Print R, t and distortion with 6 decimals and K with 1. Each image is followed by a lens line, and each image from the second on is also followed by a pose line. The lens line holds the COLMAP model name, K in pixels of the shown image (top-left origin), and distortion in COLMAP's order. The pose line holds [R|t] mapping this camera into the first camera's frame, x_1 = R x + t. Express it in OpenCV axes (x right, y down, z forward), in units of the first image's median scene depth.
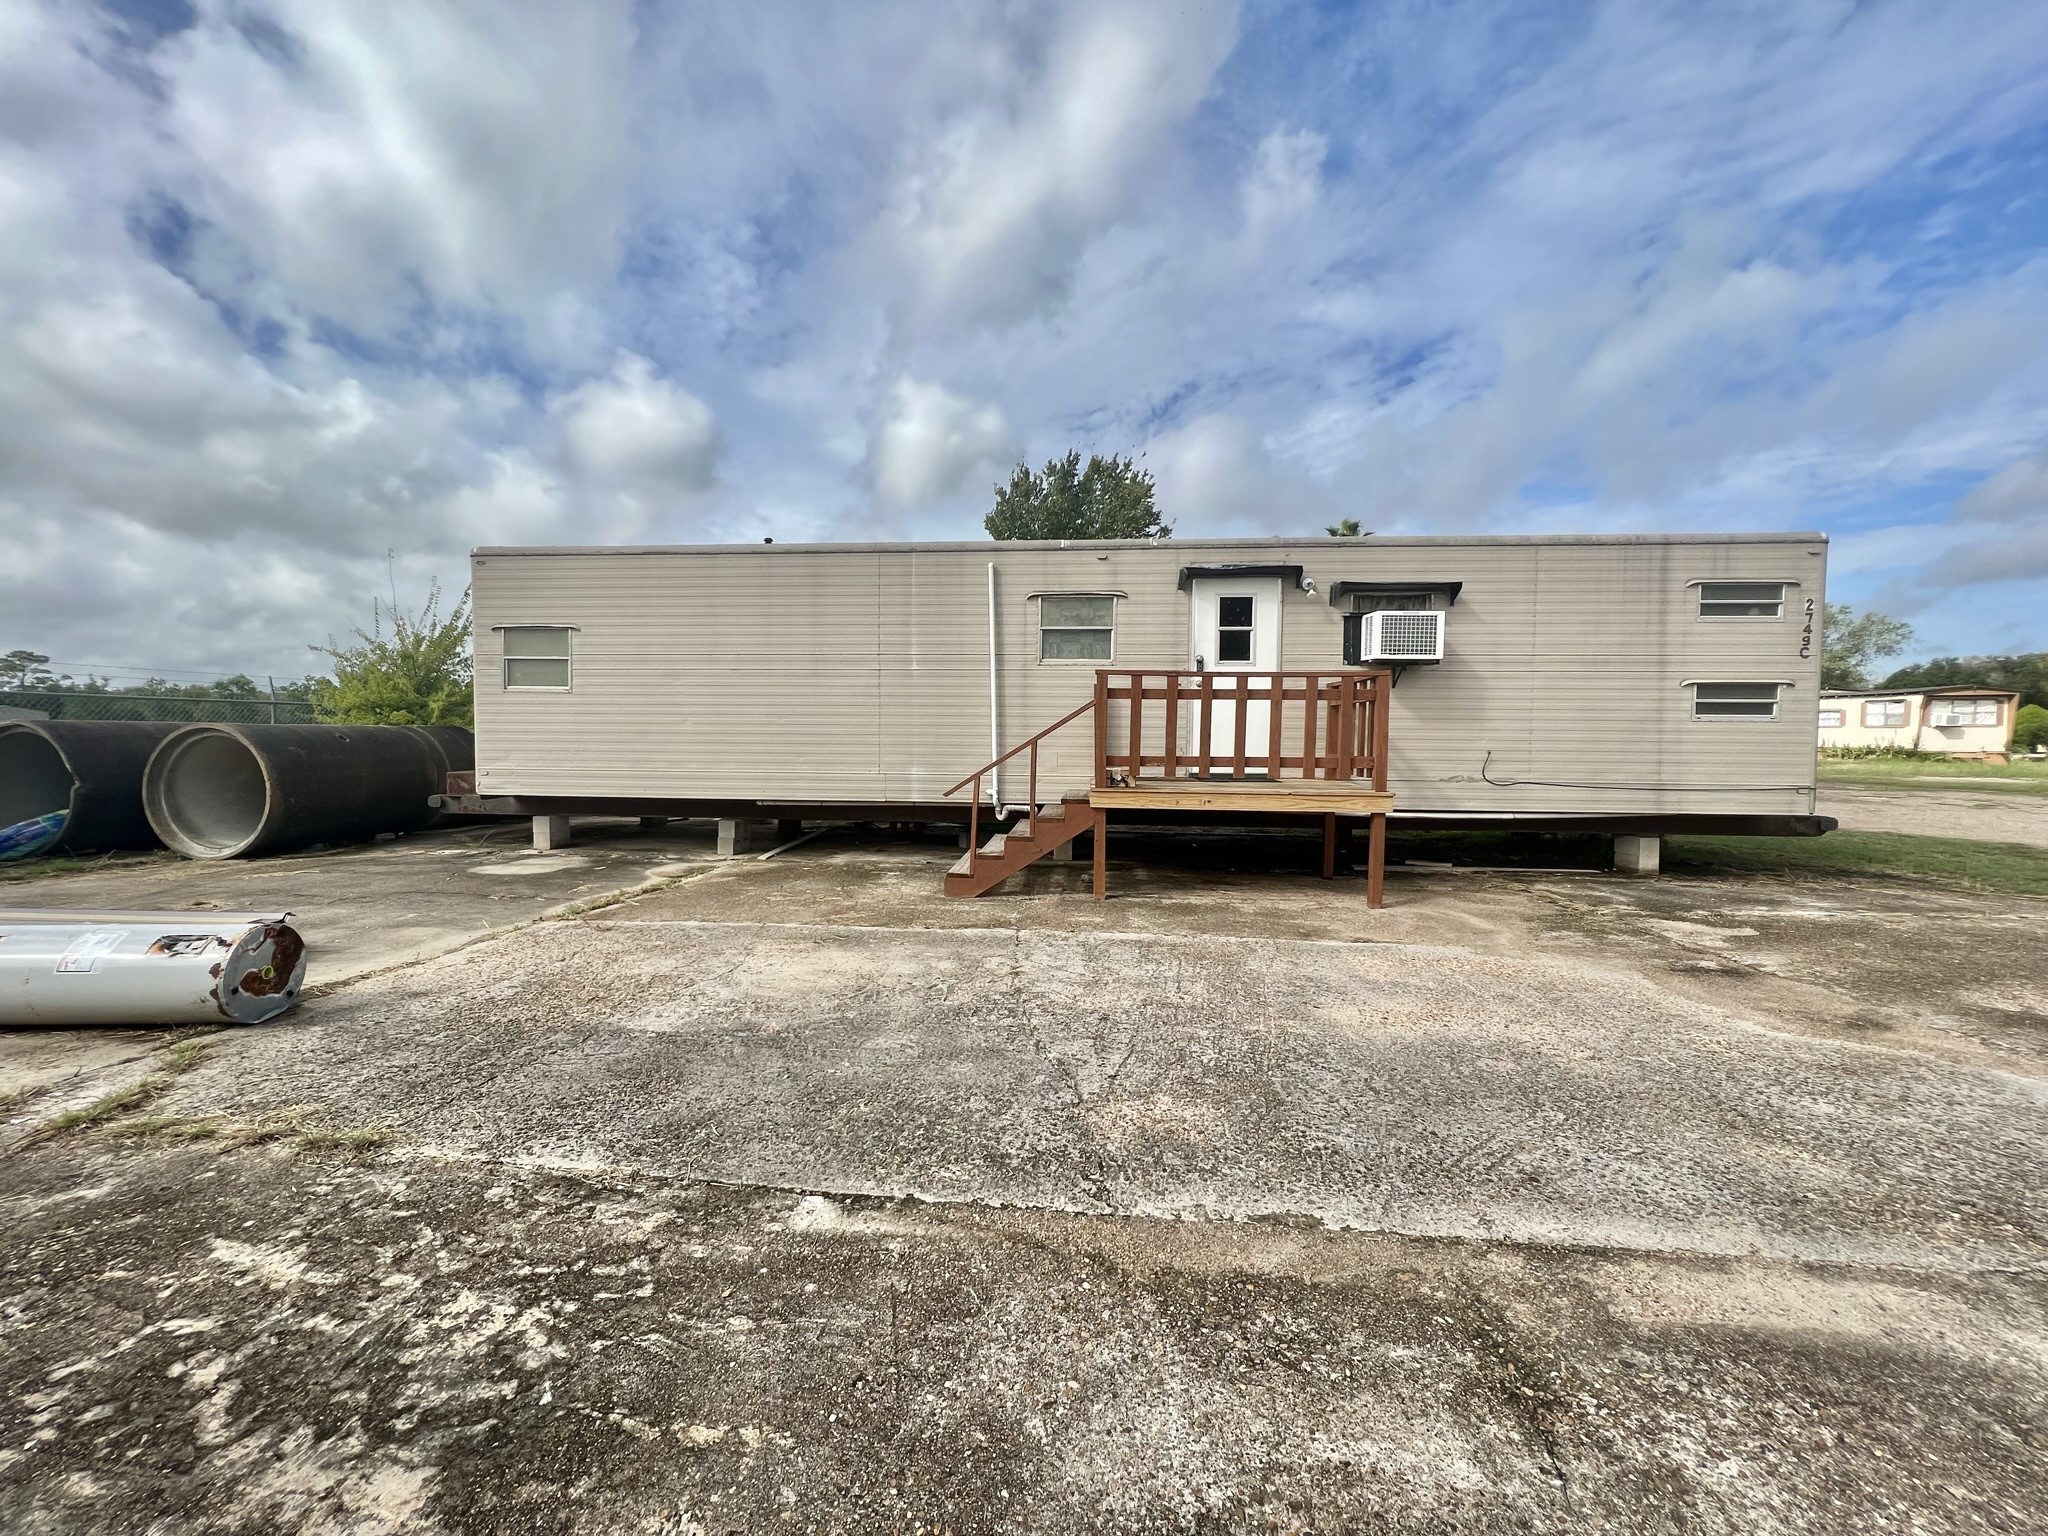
lens RADIAL K [[822.7, 0, 1025.4], [0, 822.7, 760.6], [0, 0, 1]] dist [-0.004269, 0.001251]
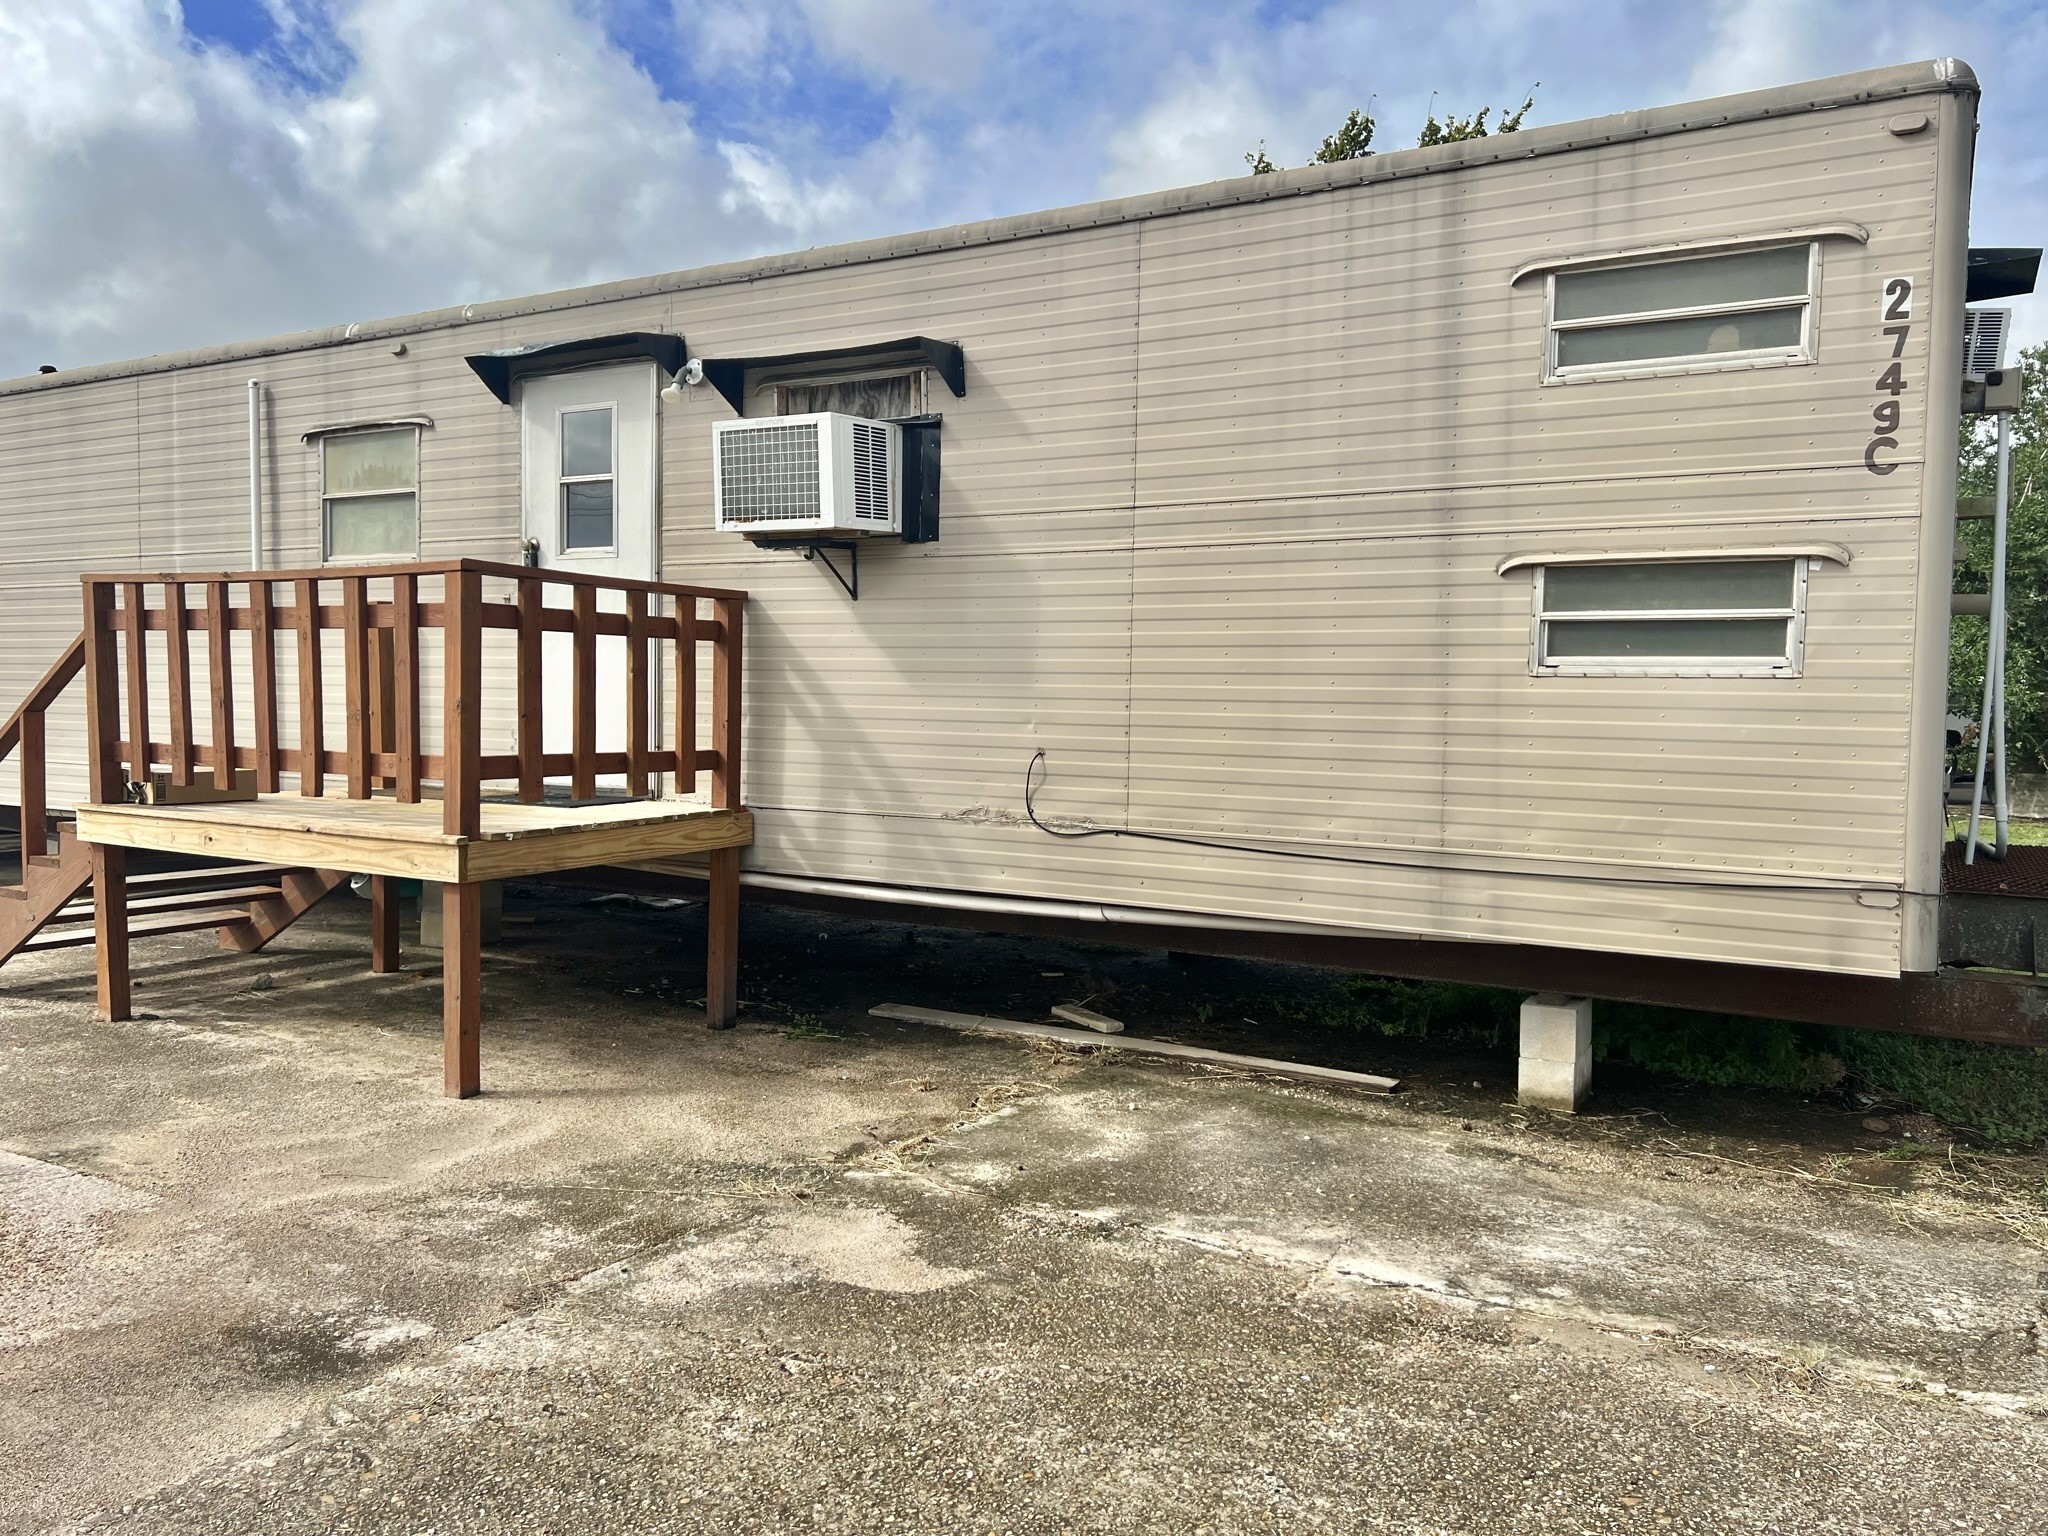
lens RADIAL K [[1525.2, 0, 1016.8], [0, 1525.2, 760.6], [0, 0, 1]] dist [0.059994, -0.064256]
pose [[0.903423, 0.024185, -0.428067, 0.897210], [-0.021543, 0.999707, 0.011015, -0.014782], [0.428208, -0.000730, 0.903680, 0.325133]]
